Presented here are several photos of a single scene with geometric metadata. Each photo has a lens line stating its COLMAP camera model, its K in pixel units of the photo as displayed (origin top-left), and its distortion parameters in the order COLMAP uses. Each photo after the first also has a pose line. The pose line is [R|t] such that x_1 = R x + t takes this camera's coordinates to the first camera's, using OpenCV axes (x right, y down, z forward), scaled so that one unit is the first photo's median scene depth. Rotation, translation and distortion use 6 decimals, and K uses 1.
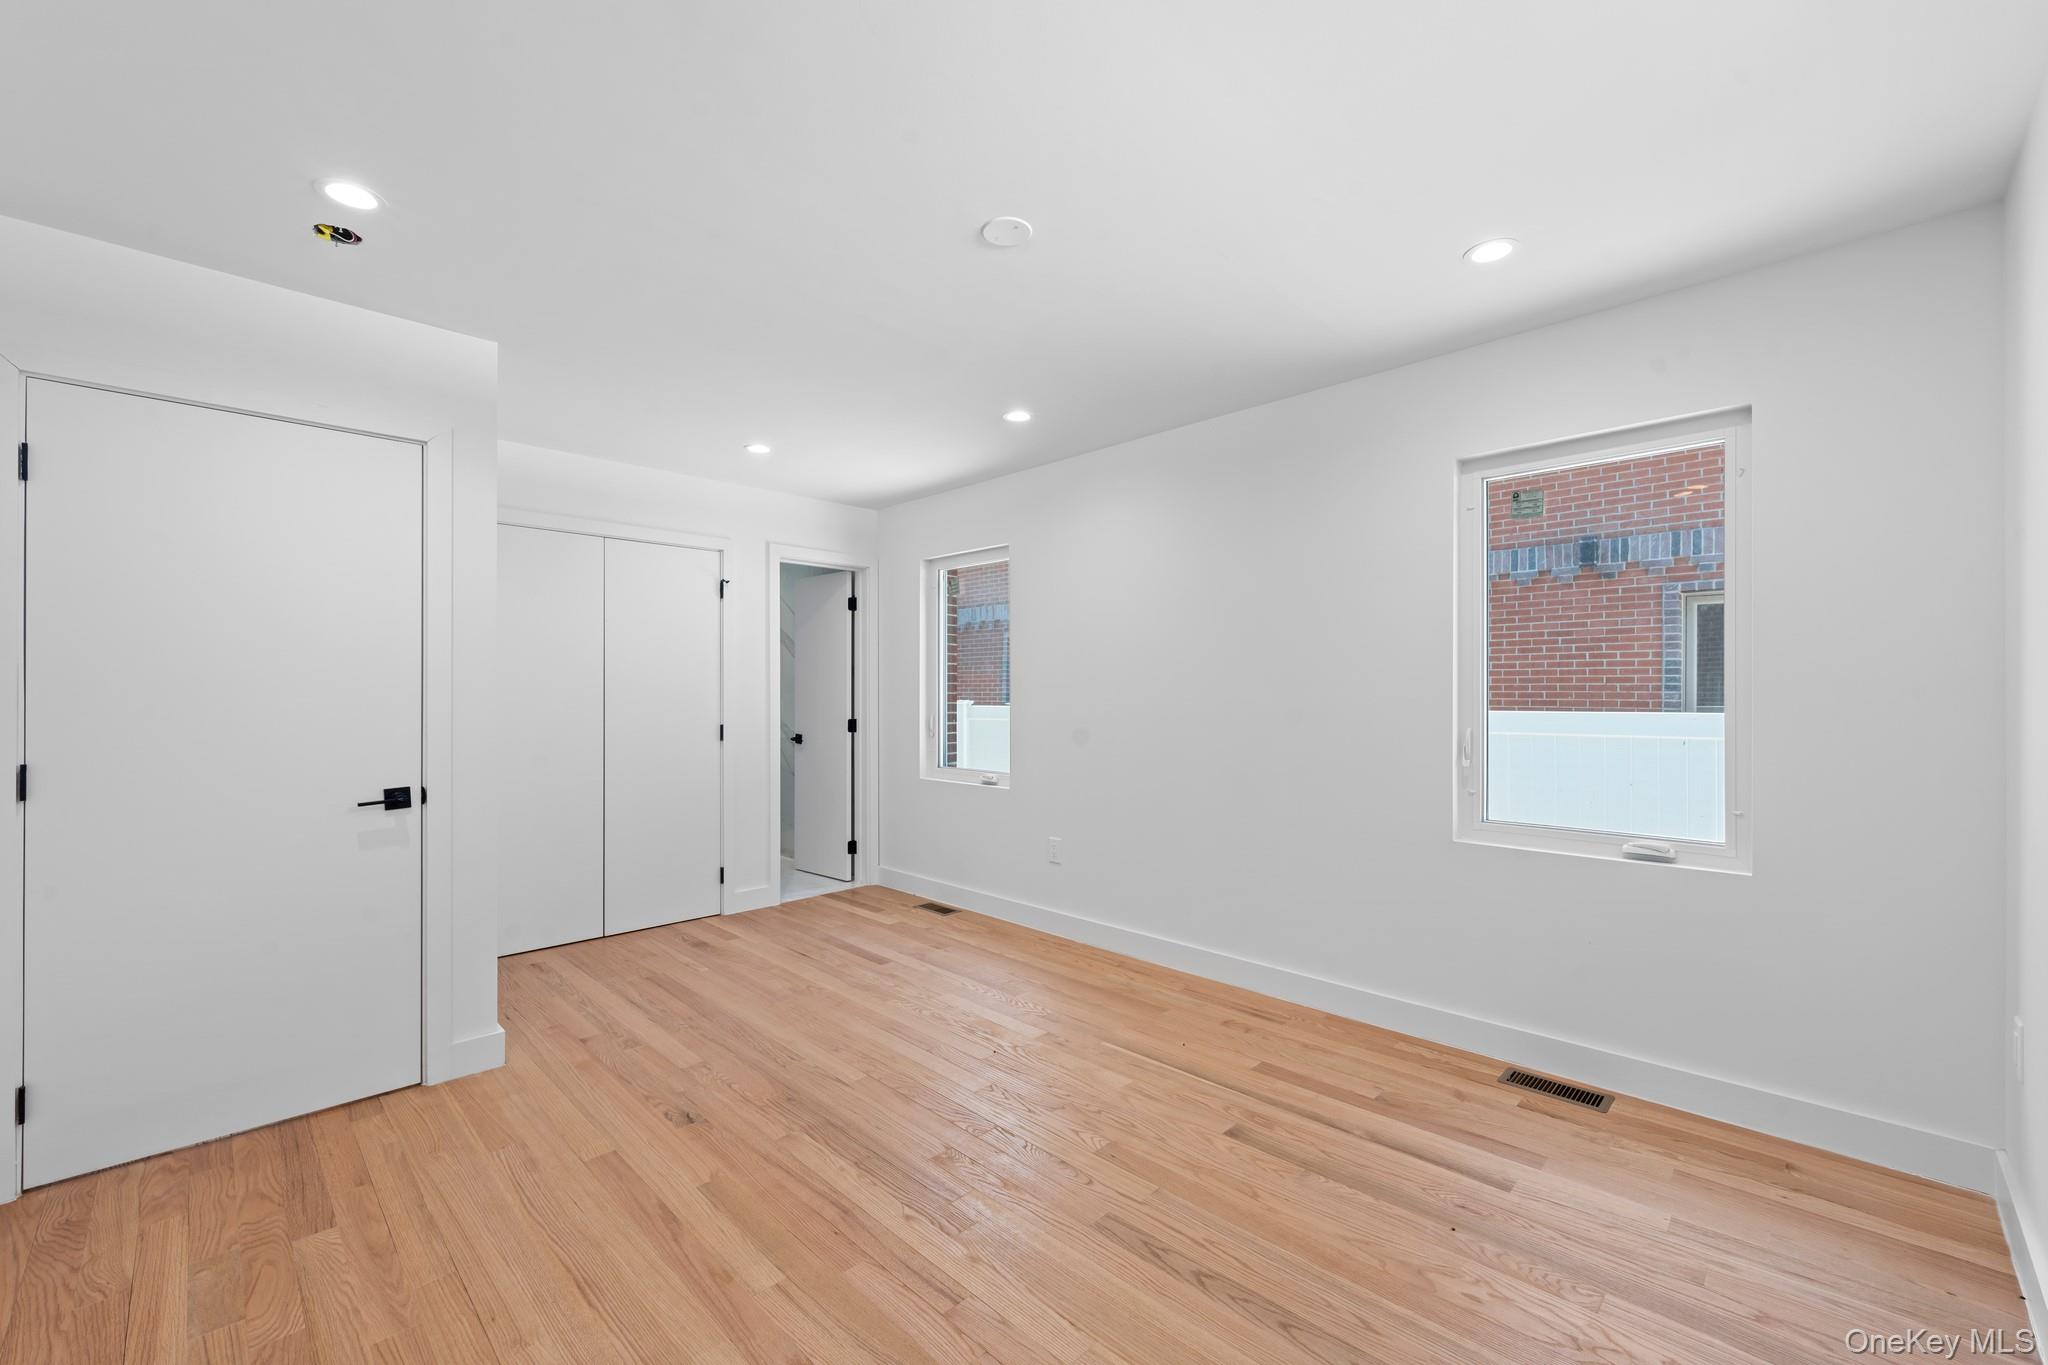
lens RADIAL K [[834.3, 0, 1031.0], [0, 834.3, 693.9], [0, 0, 1]] dist [0.000726, -0.000064]
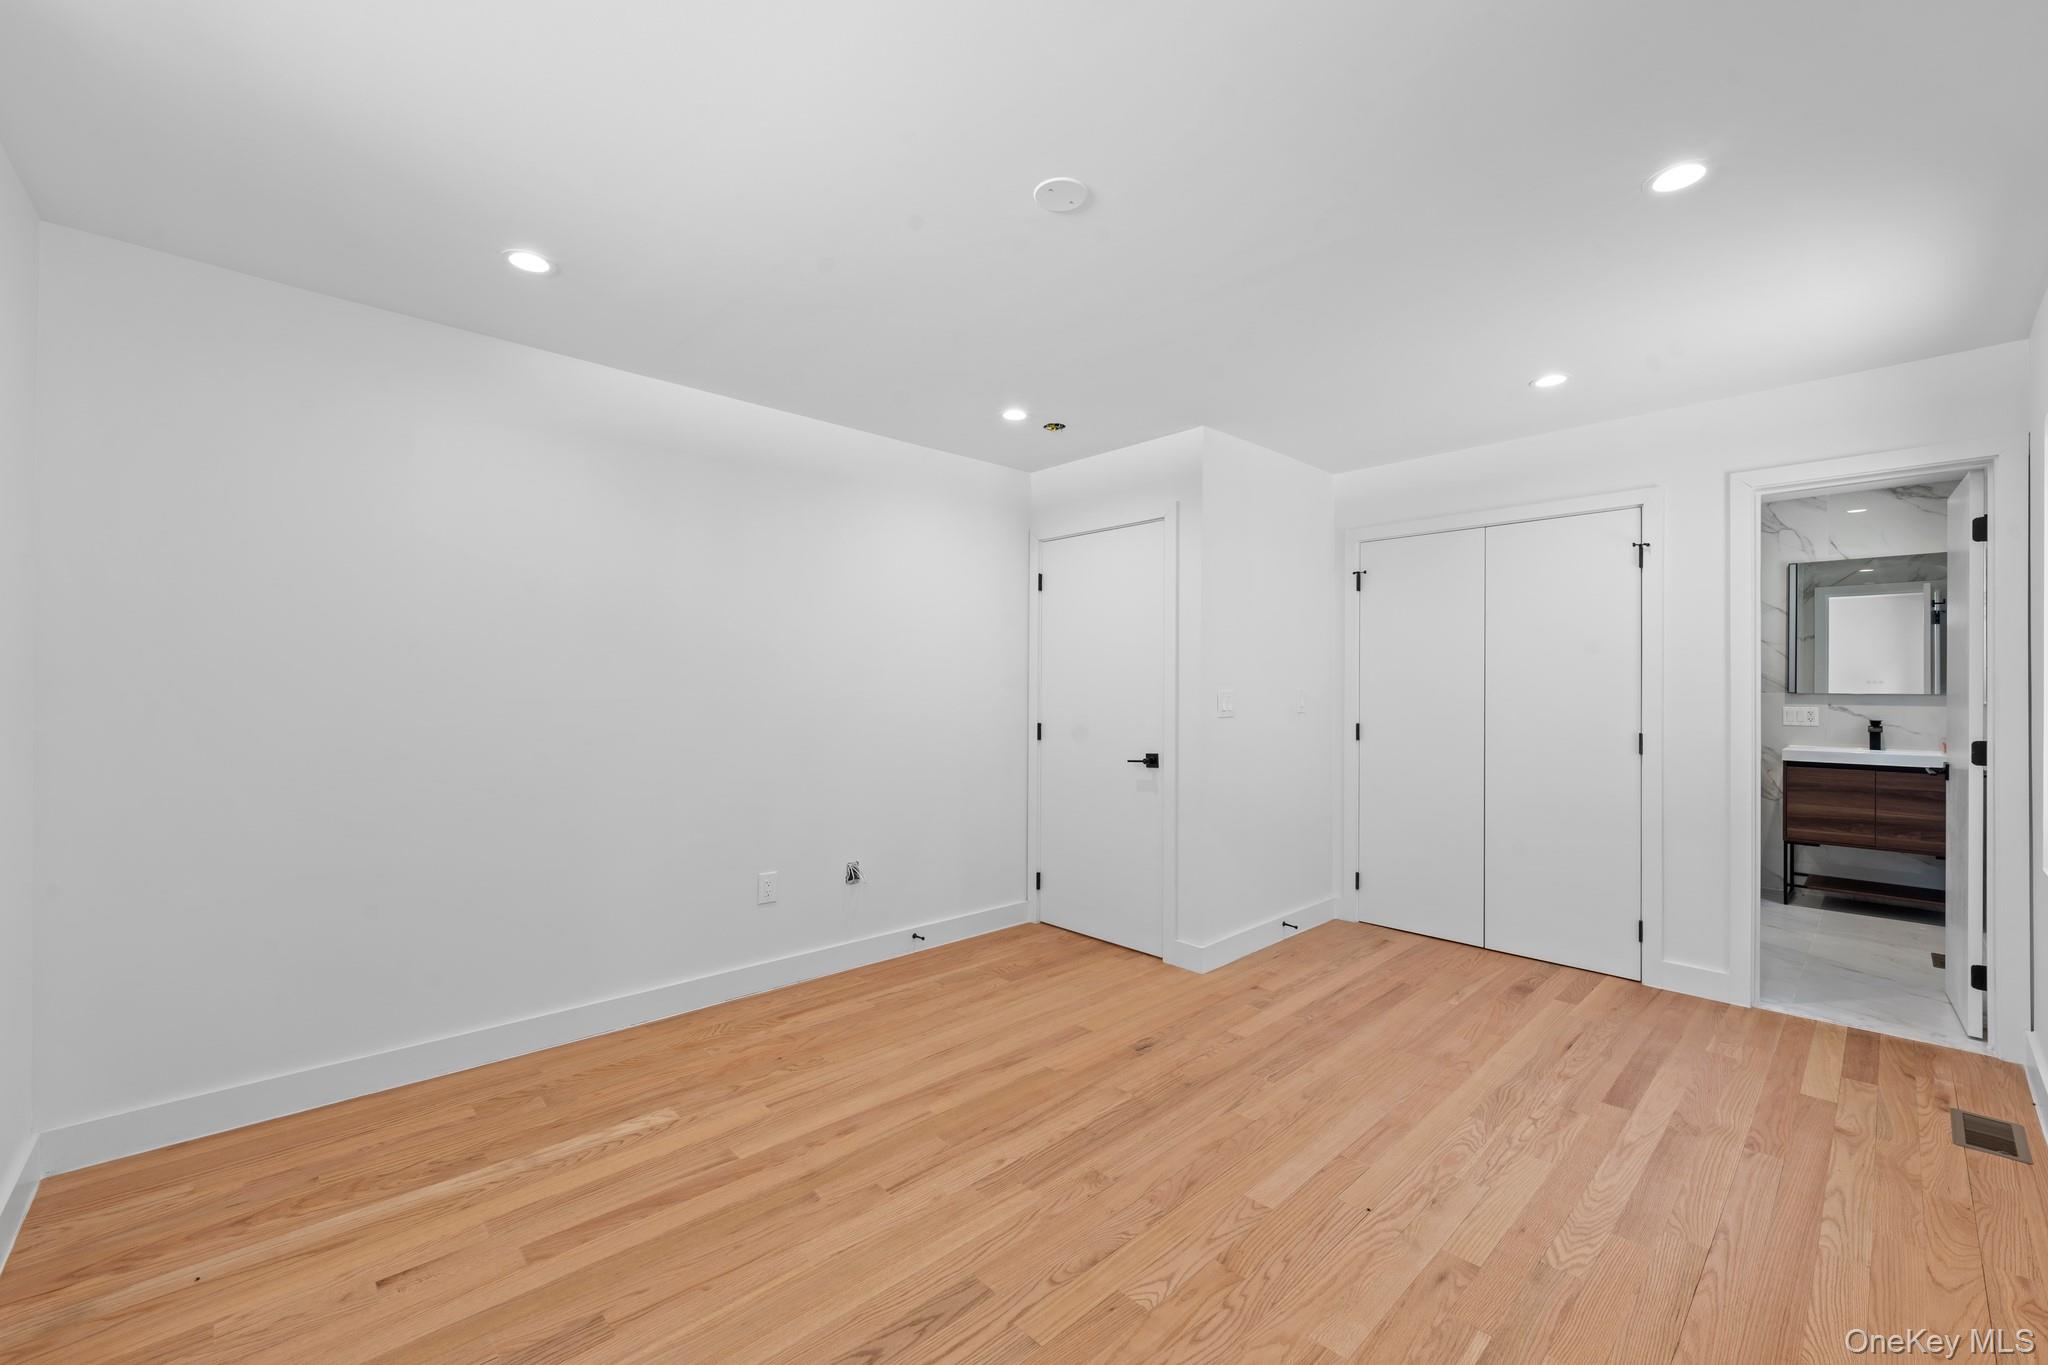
lens RADIAL K [[834.3, 0, 1013.3], [0, 834.3, 684.2], [0, 0, 1]] dist [0.000726, -0.000064]
pose [[-0.054980, -0.004306, -0.998478, 0.589988], [-0.003756, 0.999985, -0.004106, -0.004137], [0.998480, 0.003524, -0.054995, 0.654183]]
